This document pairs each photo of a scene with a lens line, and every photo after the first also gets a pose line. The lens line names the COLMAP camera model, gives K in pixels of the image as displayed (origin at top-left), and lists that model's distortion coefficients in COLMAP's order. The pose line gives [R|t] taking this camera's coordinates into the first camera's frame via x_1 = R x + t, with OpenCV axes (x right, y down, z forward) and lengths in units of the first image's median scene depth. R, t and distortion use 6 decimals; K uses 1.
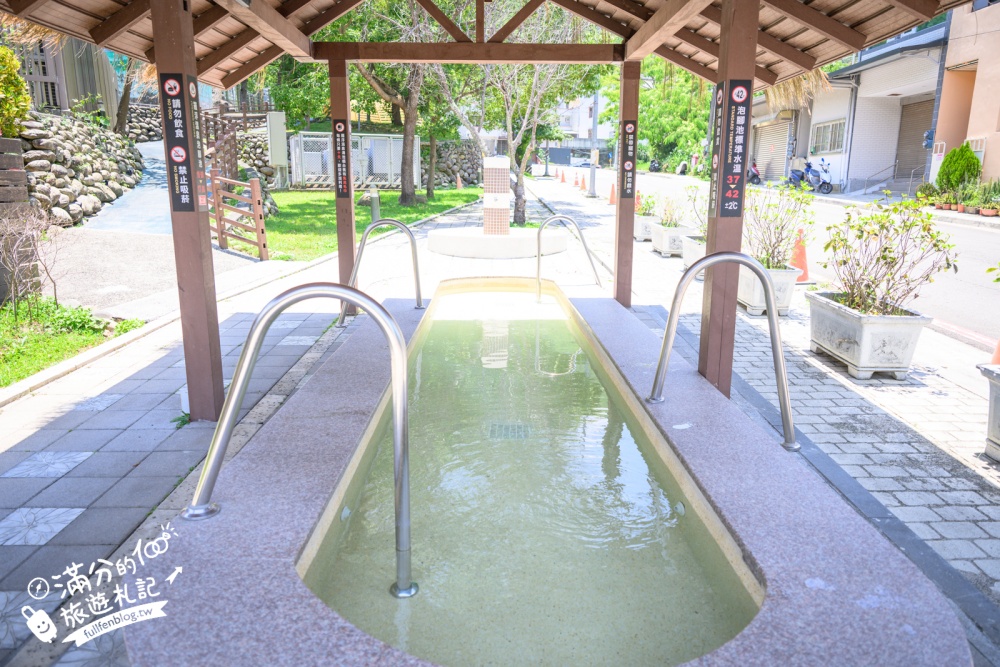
lens RADIAL K [[670.2, 0, 498.1], [0, 670.2, 335.2], [0, 0, 1]] dist [-0.000051, 0.000619]
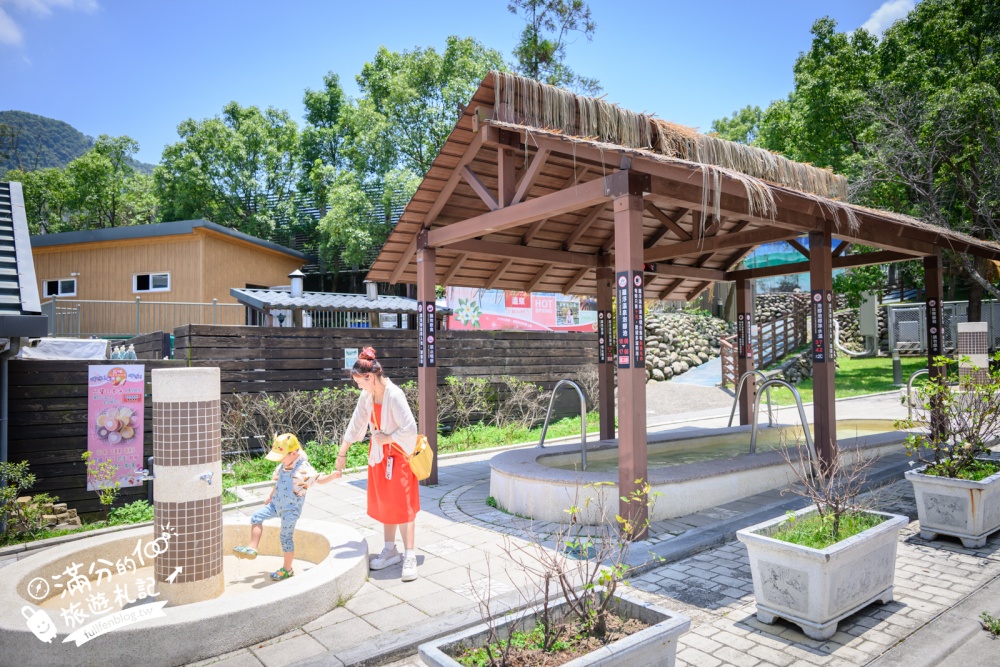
lens RADIAL K [[670.2, 0, 497.9], [0, 670.2, 338.7], [0, 0, 1]] dist [-0.000051, 0.000619]
pose [[0.578718, -0.042488, -0.814420, 0.437799], [-0.157411, 0.974043, -0.162670, 0.062642], [0.800192, 0.222339, 0.557008, -0.232464]]
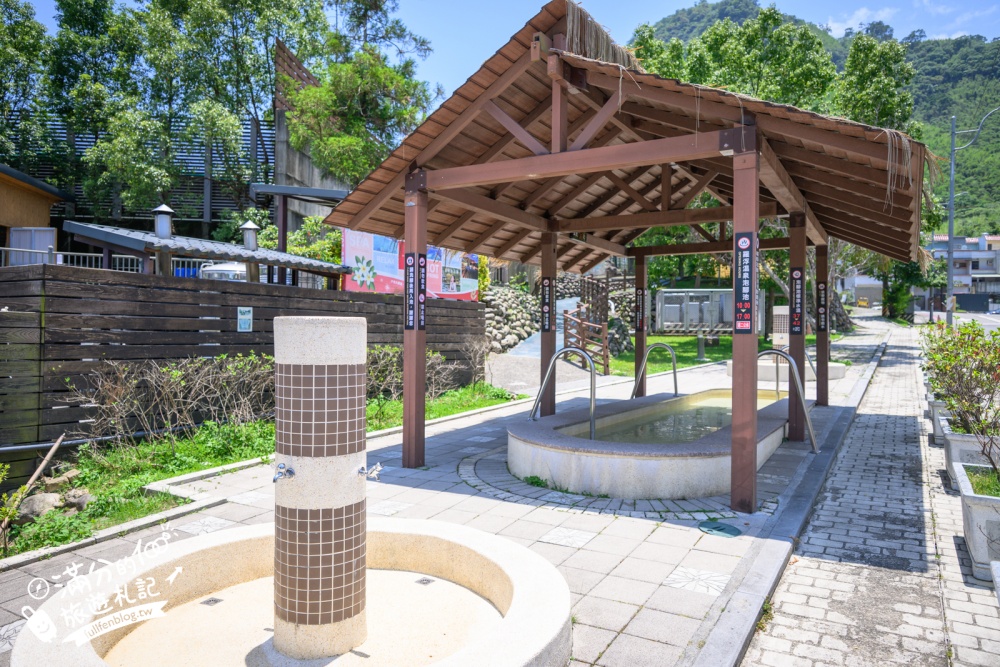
lens RADIAL K [[670.2, 0, 500.3], [0, 670.2, 330.2], [0, 0, 1]] dist [-0.000051, 0.000619]
pose [[0.848742, -0.002243, -0.528803, 0.215195], [-0.117473, 0.974205, -0.192680, 0.094512], [0.515595, 0.225655, 0.826584, -0.346735]]
